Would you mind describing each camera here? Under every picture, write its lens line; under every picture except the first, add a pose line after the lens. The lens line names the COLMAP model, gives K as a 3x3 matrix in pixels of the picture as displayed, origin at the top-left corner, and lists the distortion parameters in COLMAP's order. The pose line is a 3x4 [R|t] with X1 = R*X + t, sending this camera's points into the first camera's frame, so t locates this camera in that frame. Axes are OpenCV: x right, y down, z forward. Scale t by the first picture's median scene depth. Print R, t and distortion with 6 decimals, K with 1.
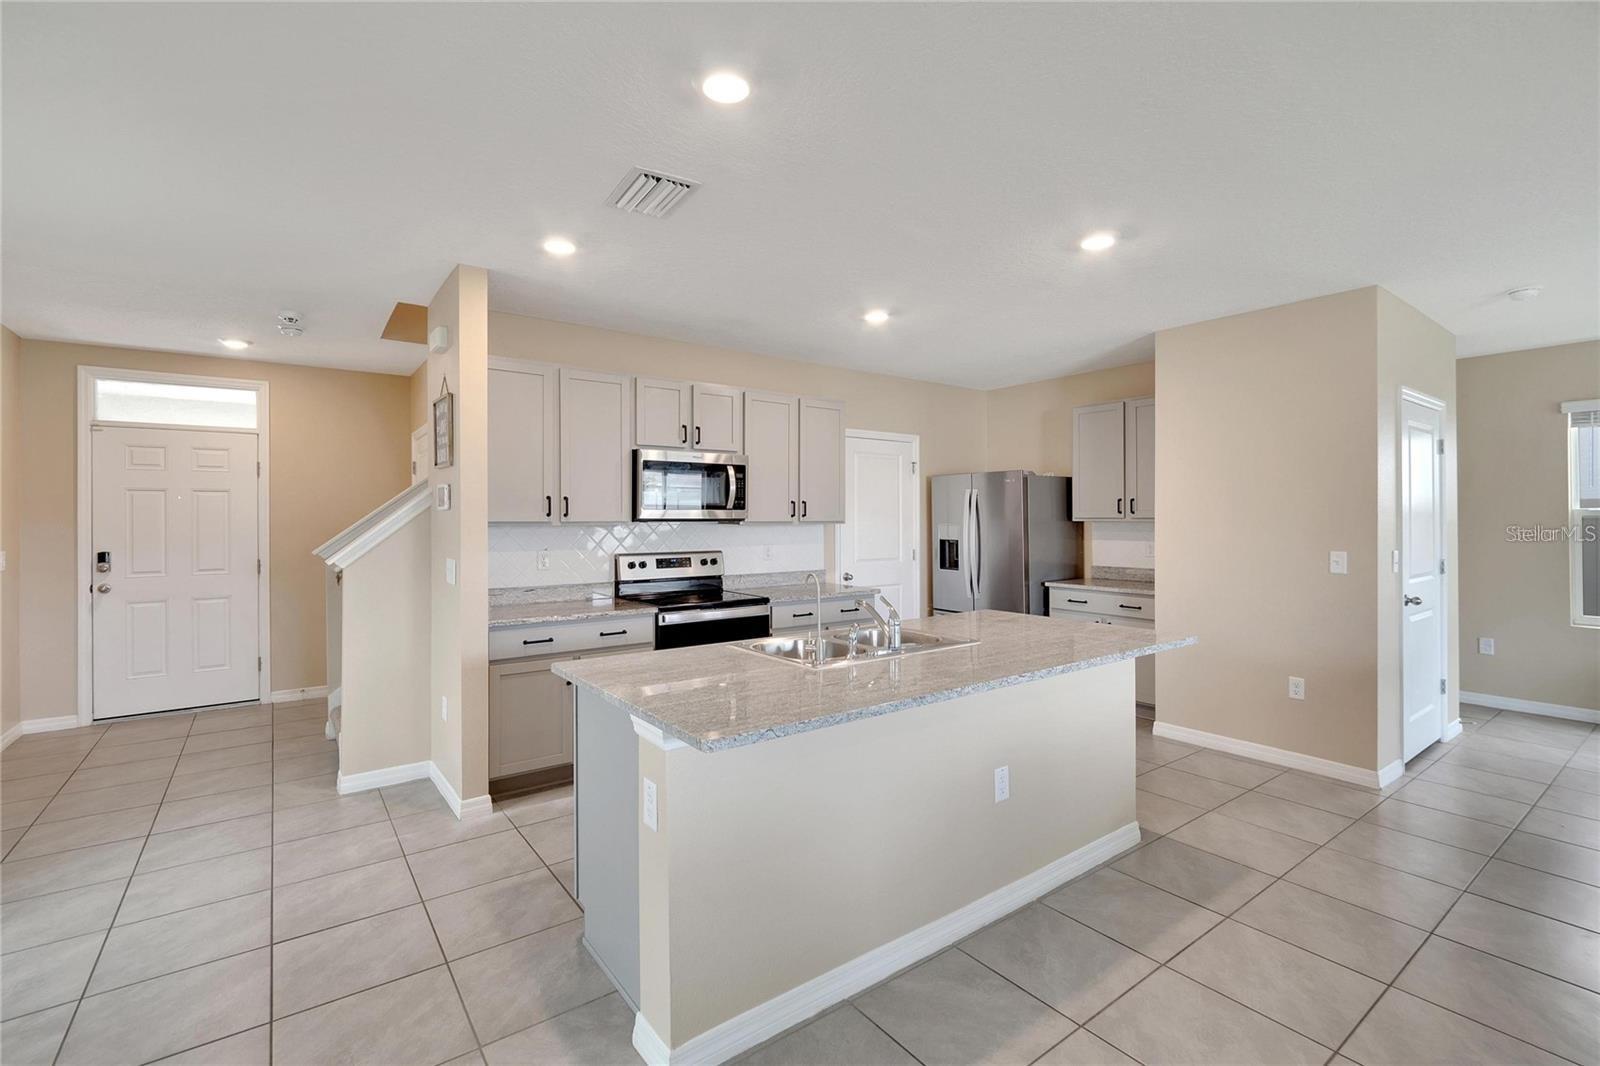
lens RADIAL K [[709.3, 0, 798.7], [0, 709.3, 515.7], [0, 0, 1]] dist [-0.003208, -0.000191]
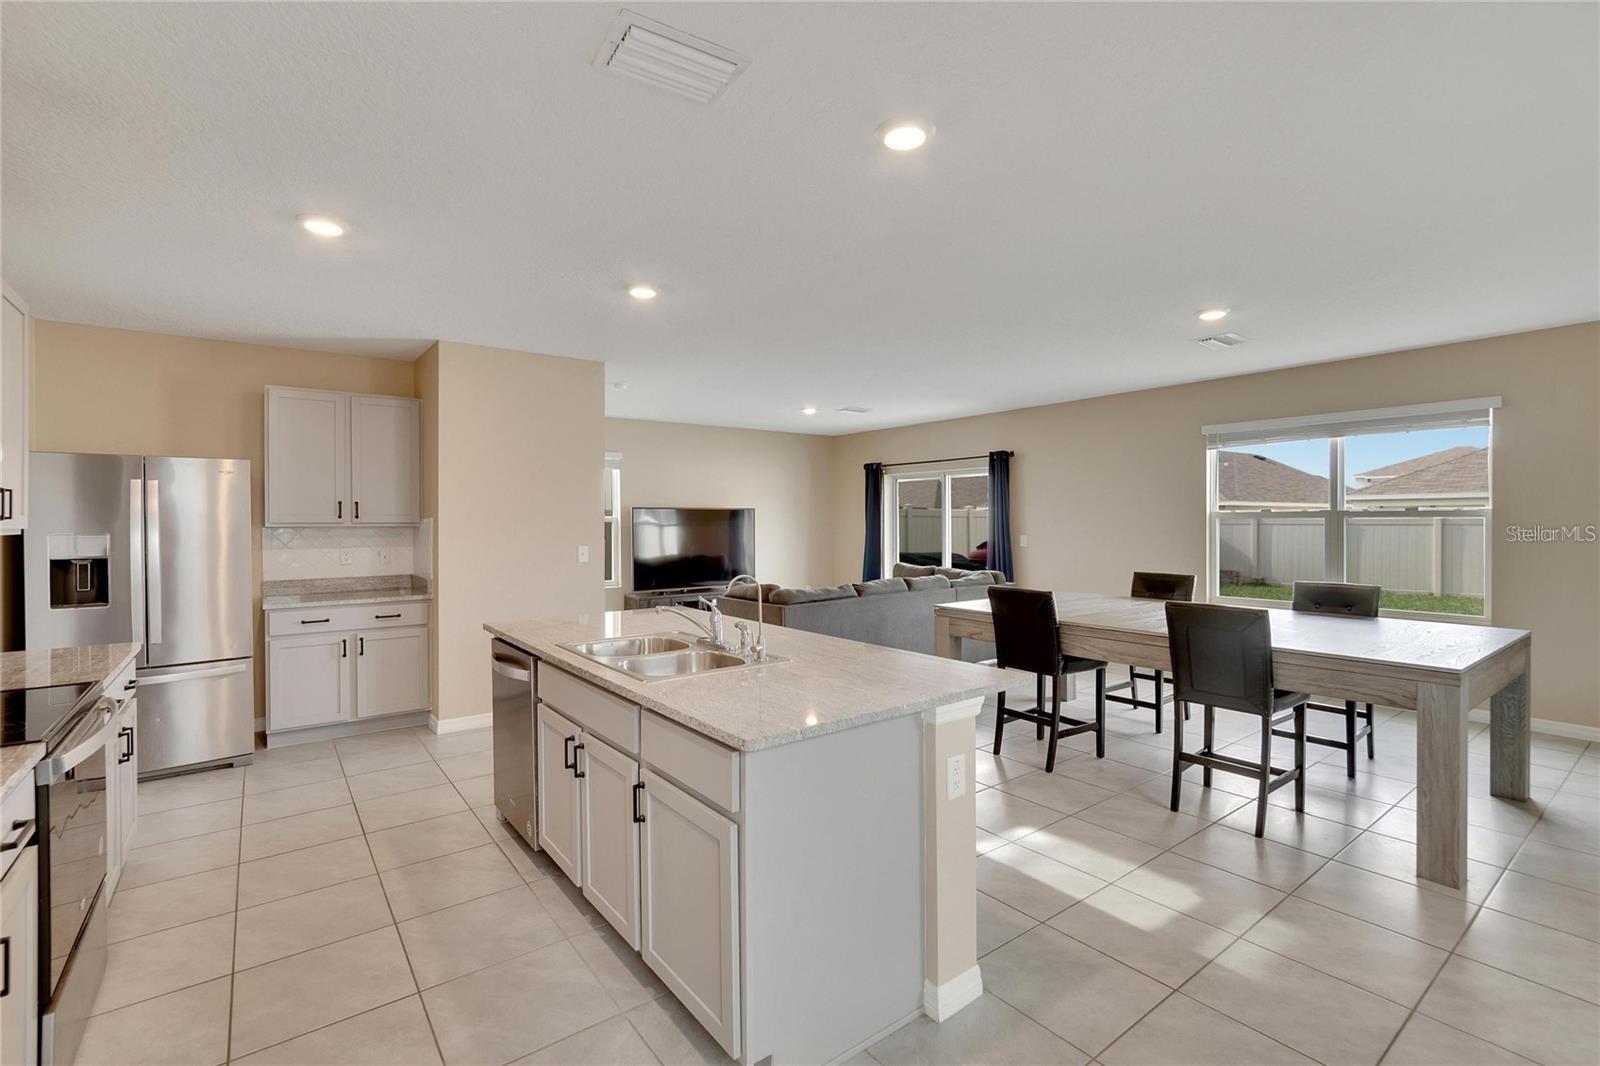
lens RADIAL K [[712.2, 0, 787.8], [0, 712.2, 528.5], [0, 0, 1]] dist [-0.004631, 0.001353]
pose [[-0.005073, -0.008091, 0.999954, -0.521203], [0.000191, 0.999967, 0.008092, 0.004055], [-0.999987, 0.000232, -0.005071, 0.501517]]
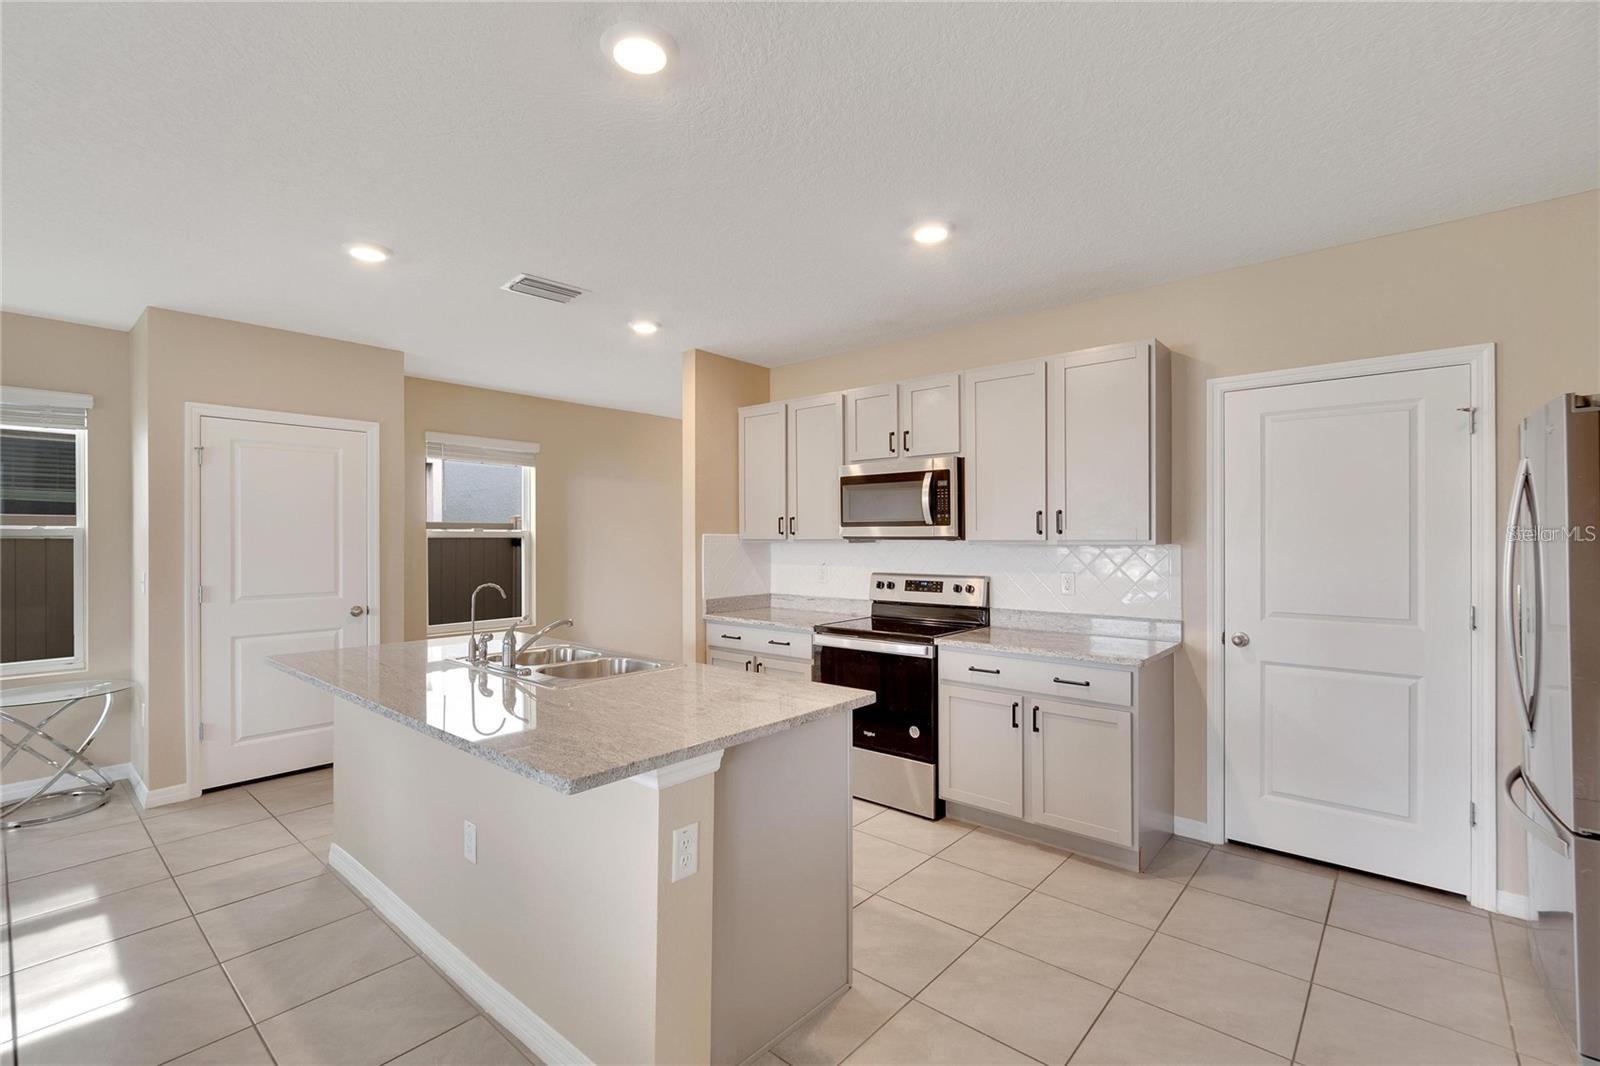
lens RADIAL K [[718.8, 0, 790.0], [0, 718.8, 534.9], [0, 0, 1]] dist [-0.003282, -0.000214]
pose [[0.206875, -0.001841, -0.978366, 0.673696], [0.005304, 0.999986, -0.000760, 0.002148], [0.978353, -0.005032, 0.206882, 0.657011]]
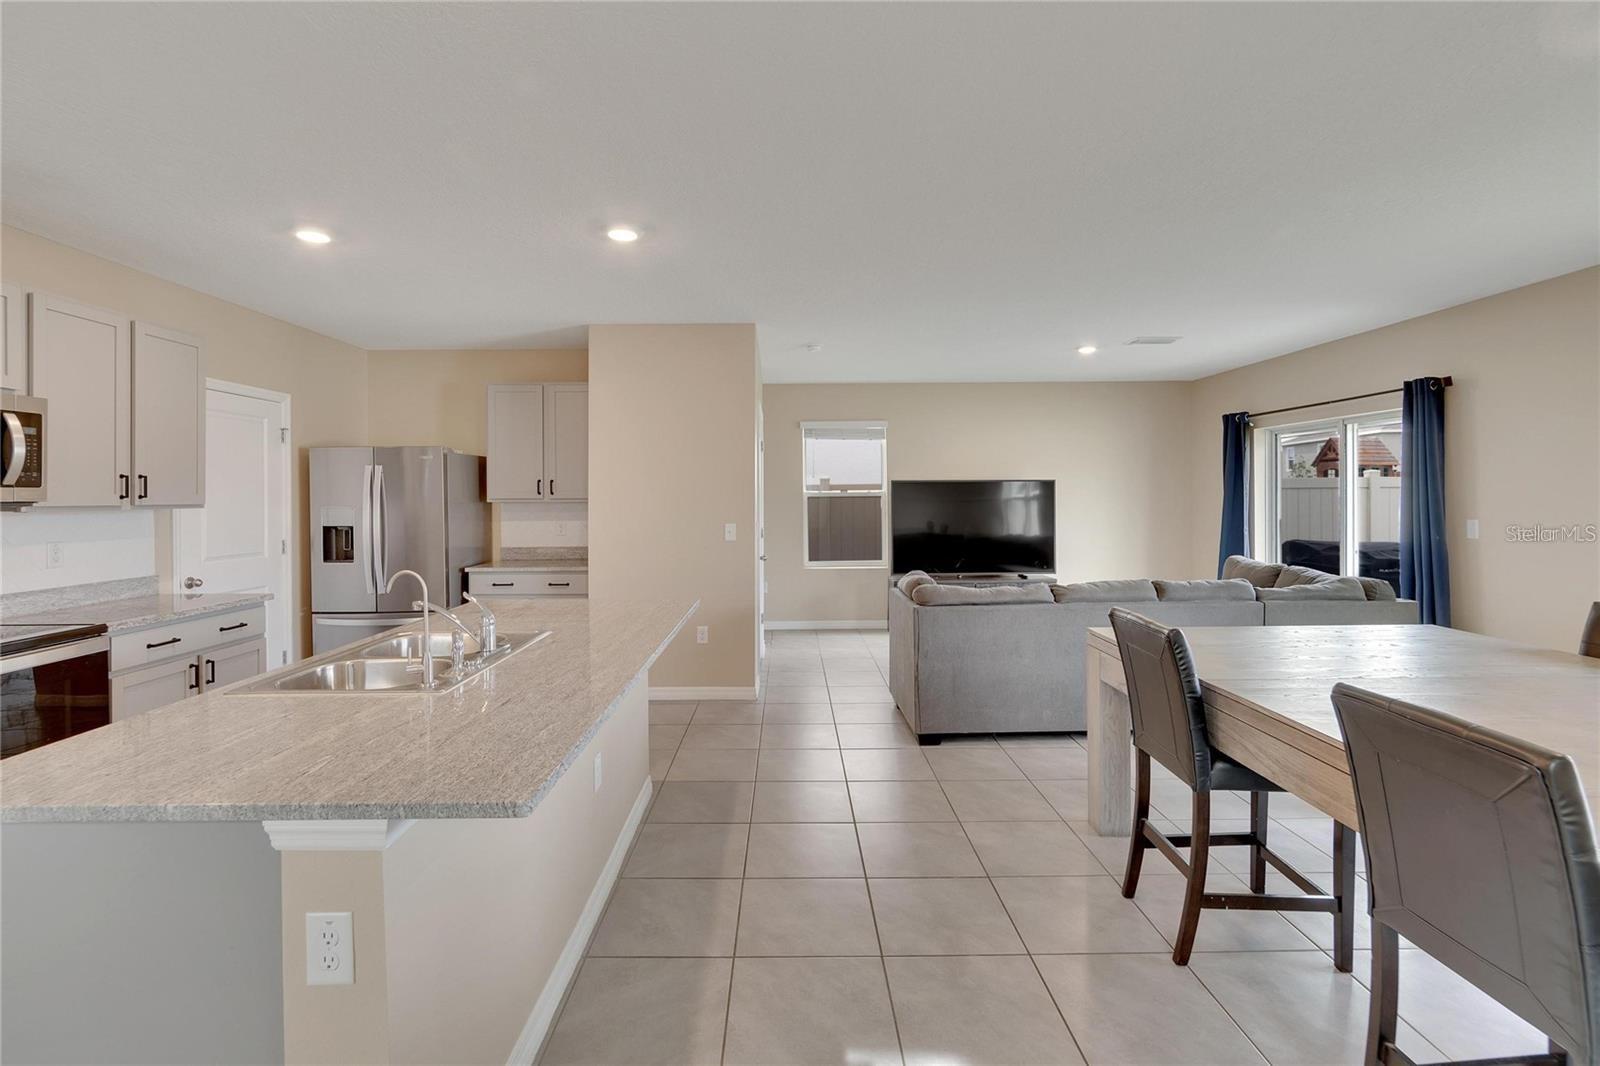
lens RADIAL K [[718.8, 0, 790.7], [0, 718.8, 500.4], [0, 0, 1]] dist [-0.003052, -0.000237]
pose [[0.589641, -0.005396, 0.807647, -0.192719], [0.001502, 0.999983, 0.005585, 0.000657], [-0.807664, -0.002080, 0.589639, 0.114379]]
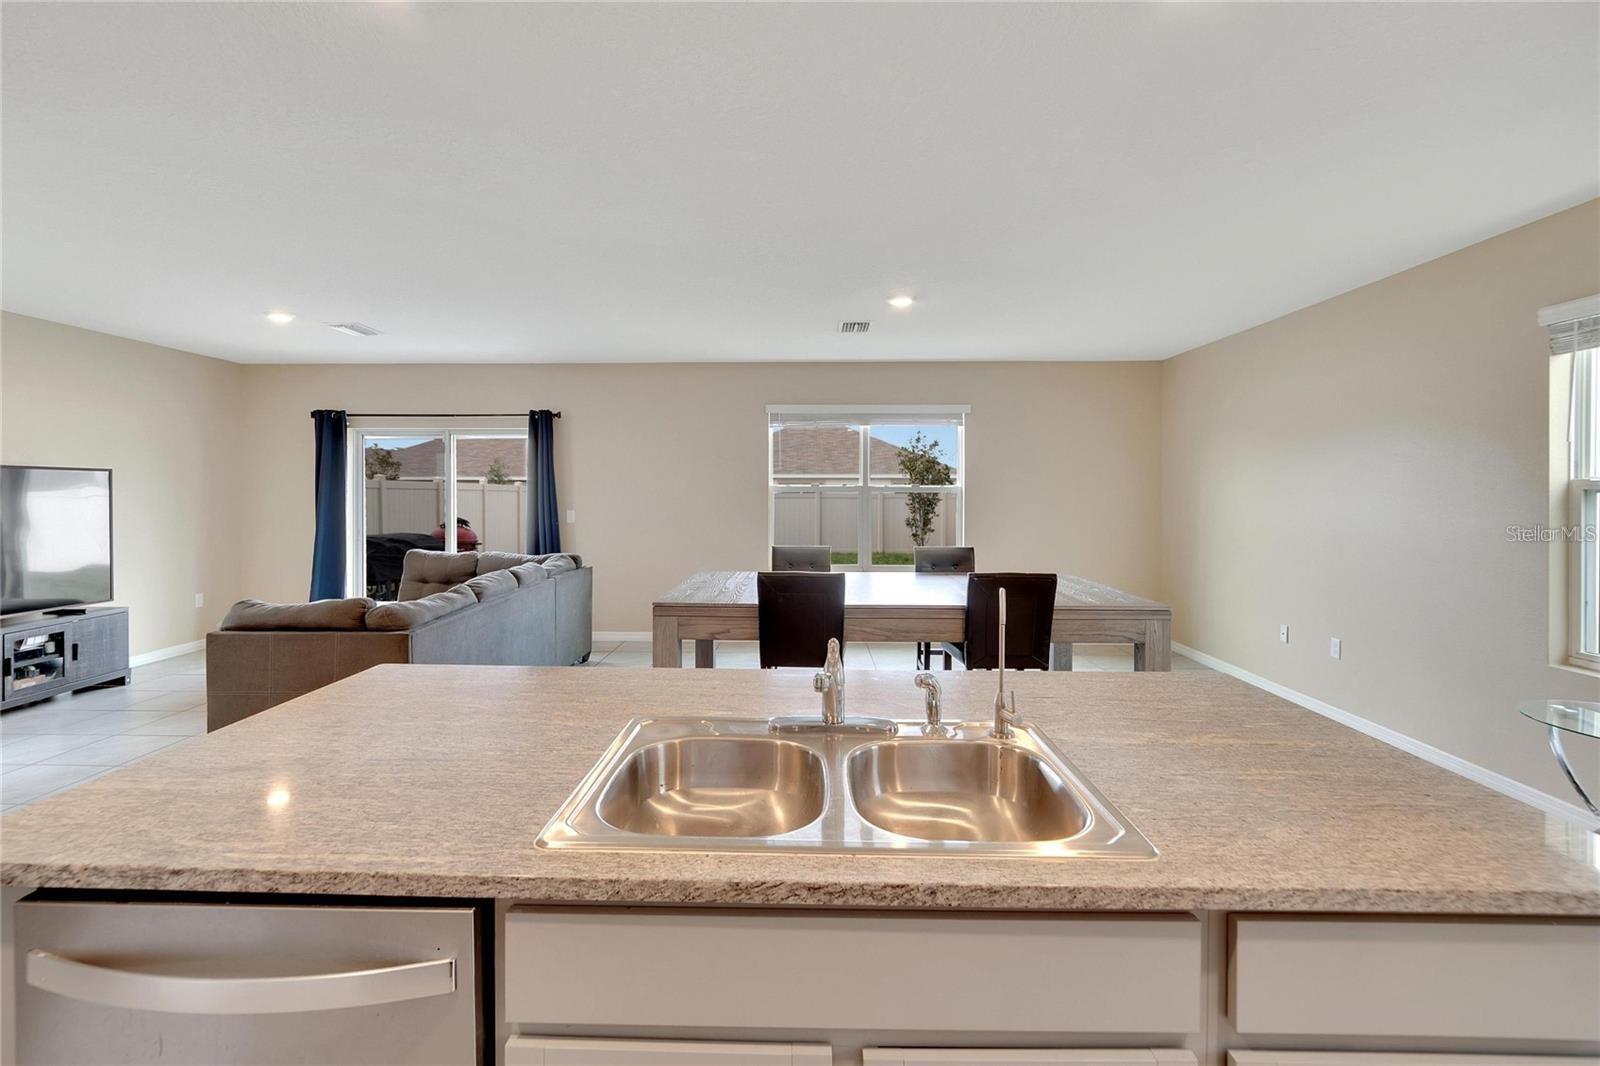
lens RADIAL K [[718.8, 0, 790.7], [0, 718.8, 500.4], [0, 0, 1]] dist [-0.003052, -0.000237]
pose [[-0.788346, -0.005474, 0.615208, -0.104094], [-0.002740, 0.999982, 0.005386, 0.004653], [-0.615226, 0.002561, -0.788346, 0.817626]]
